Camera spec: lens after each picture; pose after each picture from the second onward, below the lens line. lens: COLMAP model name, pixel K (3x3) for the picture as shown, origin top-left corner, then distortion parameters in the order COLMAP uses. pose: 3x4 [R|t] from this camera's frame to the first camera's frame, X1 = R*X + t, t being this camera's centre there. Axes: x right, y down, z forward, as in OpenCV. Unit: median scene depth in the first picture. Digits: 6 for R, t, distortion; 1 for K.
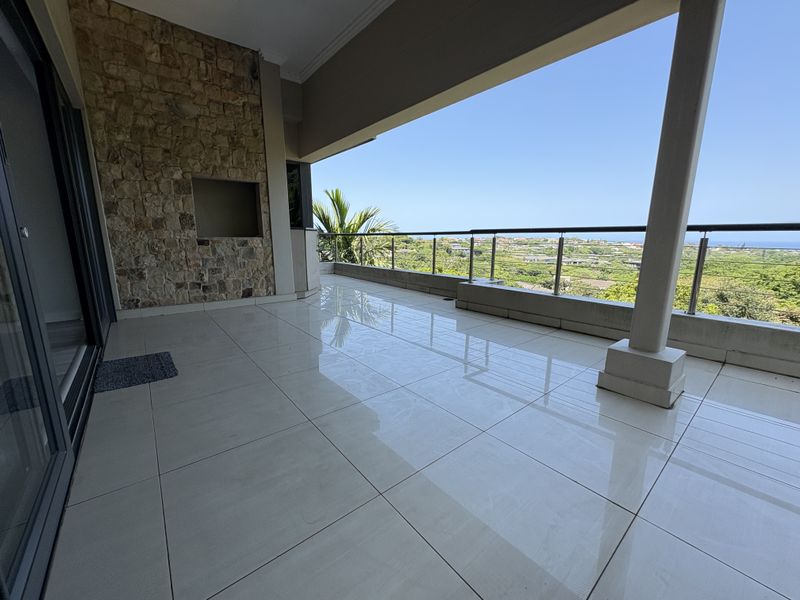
lens RADIAL K [[319.6, 0, 400.0], [0, 319.6, 300.0], [0, 0, 1]] dist [-0.000039, 0.000084]
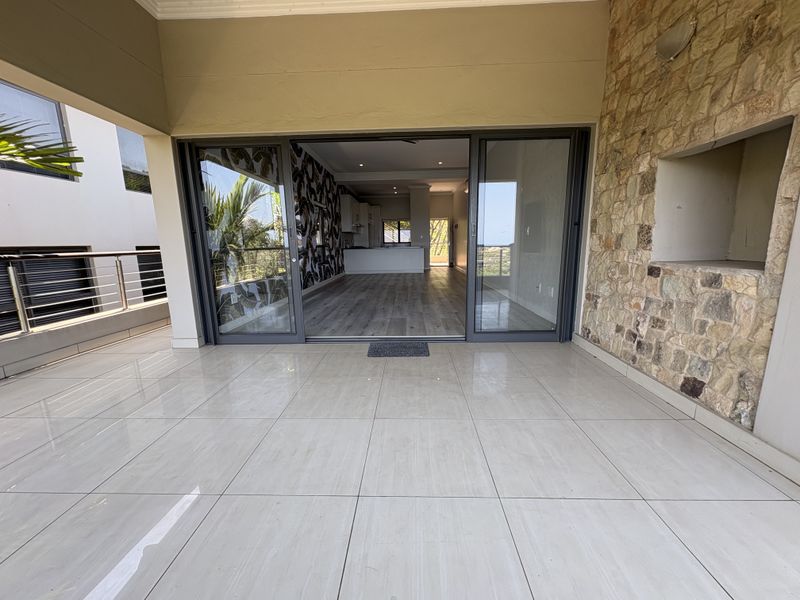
lens RADIAL K [[319.6, 0, 400.0], [0, 319.6, 300.0], [0, 0, 1]] dist [-0.000039, 0.000084]
pose [[-0.662337, 0.137408, -0.736498, 0.128825], [-0.129212, 0.947357, 0.292950, -0.242996], [0.737980, 0.289196, -0.609714, 1.034092]]
